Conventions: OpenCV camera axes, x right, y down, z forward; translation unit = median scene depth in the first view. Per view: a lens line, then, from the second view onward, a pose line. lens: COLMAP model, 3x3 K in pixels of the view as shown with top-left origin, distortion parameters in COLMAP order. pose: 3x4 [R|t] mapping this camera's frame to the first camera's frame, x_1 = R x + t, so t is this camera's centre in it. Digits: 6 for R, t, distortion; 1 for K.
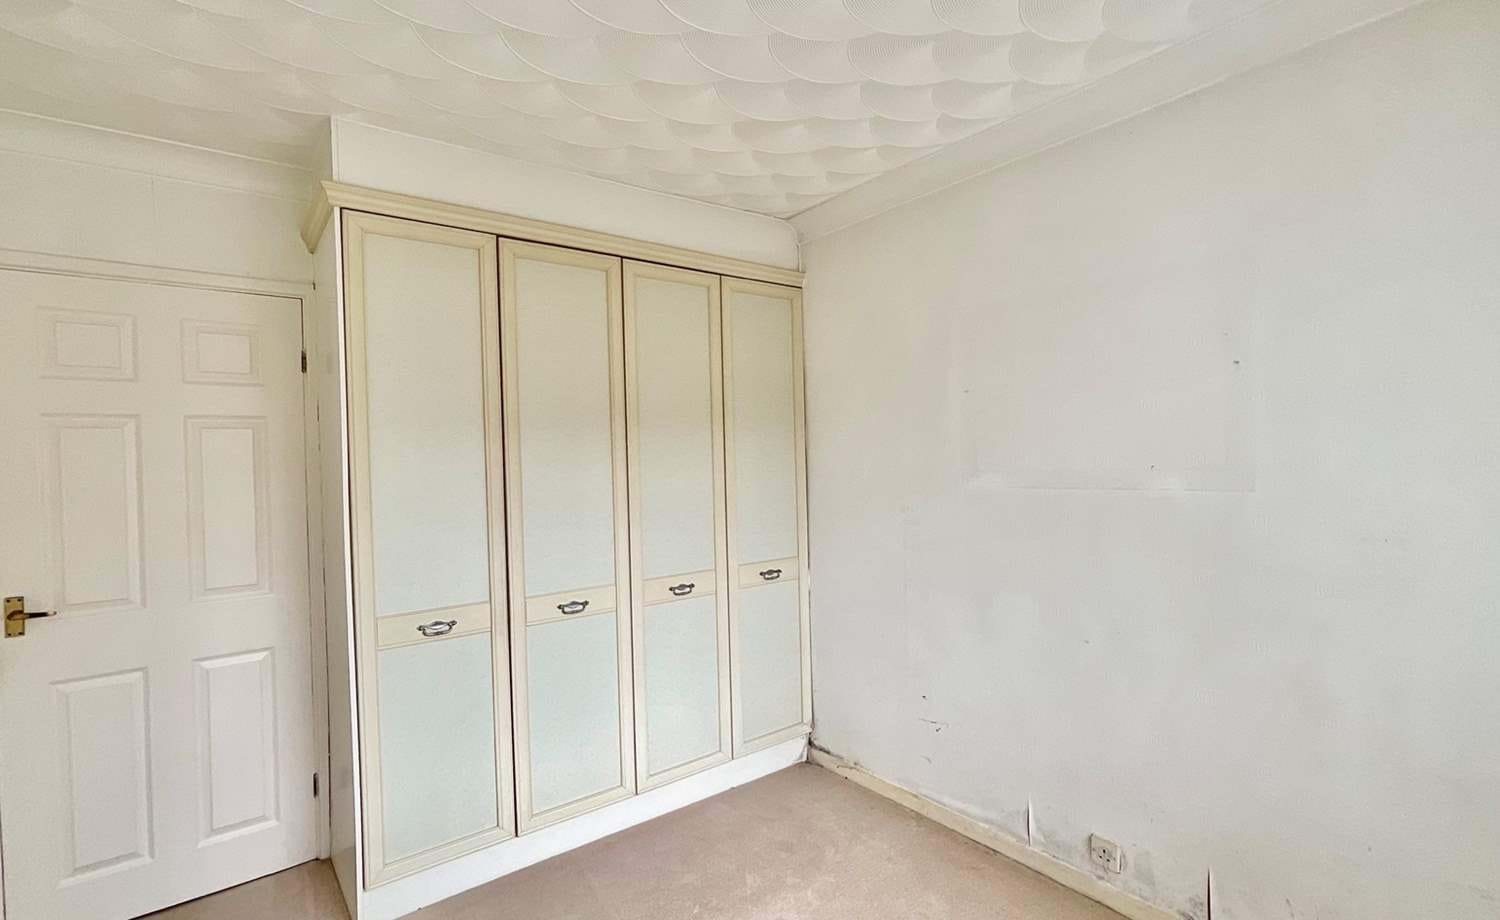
lens RADIAL K [[651.5, 0, 750.0], [0, 651.5, 460.0], [0, 0, 1]] dist [0.000088, -0.000120]
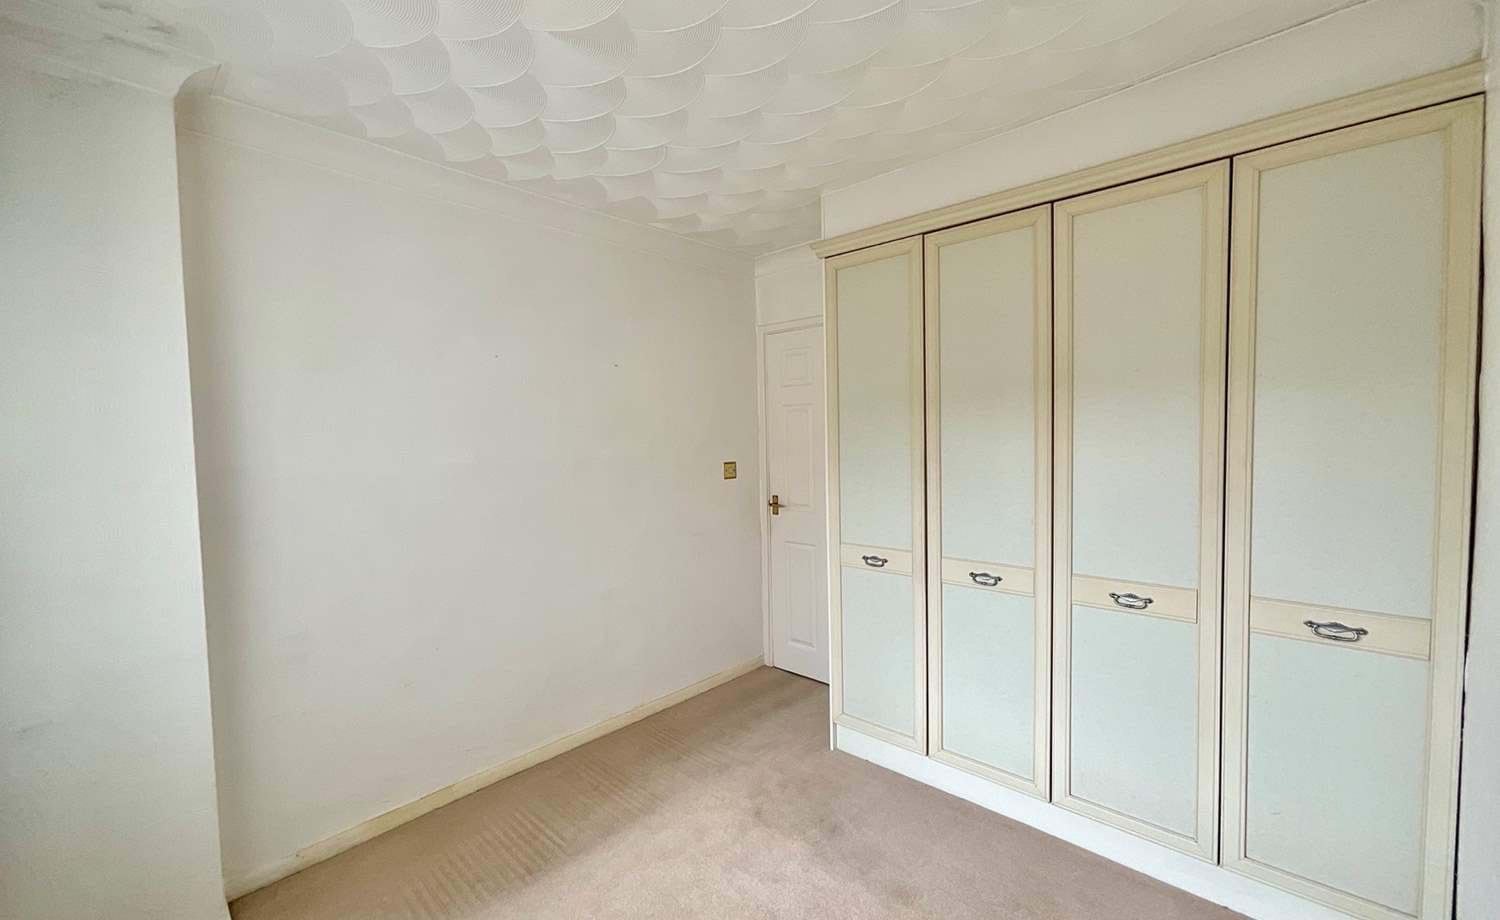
lens RADIAL K [[647.3, 0, 751.0], [0, 647.3, 473.6], [0, 0, 1]] dist [0.000211, 0.000146]
pose [[0.167772, 0.080849, -0.982505, 0.627985], [-0.000577, 0.996639, 0.081913, -0.019087], [0.985826, -0.013176, 0.167255, 0.459815]]
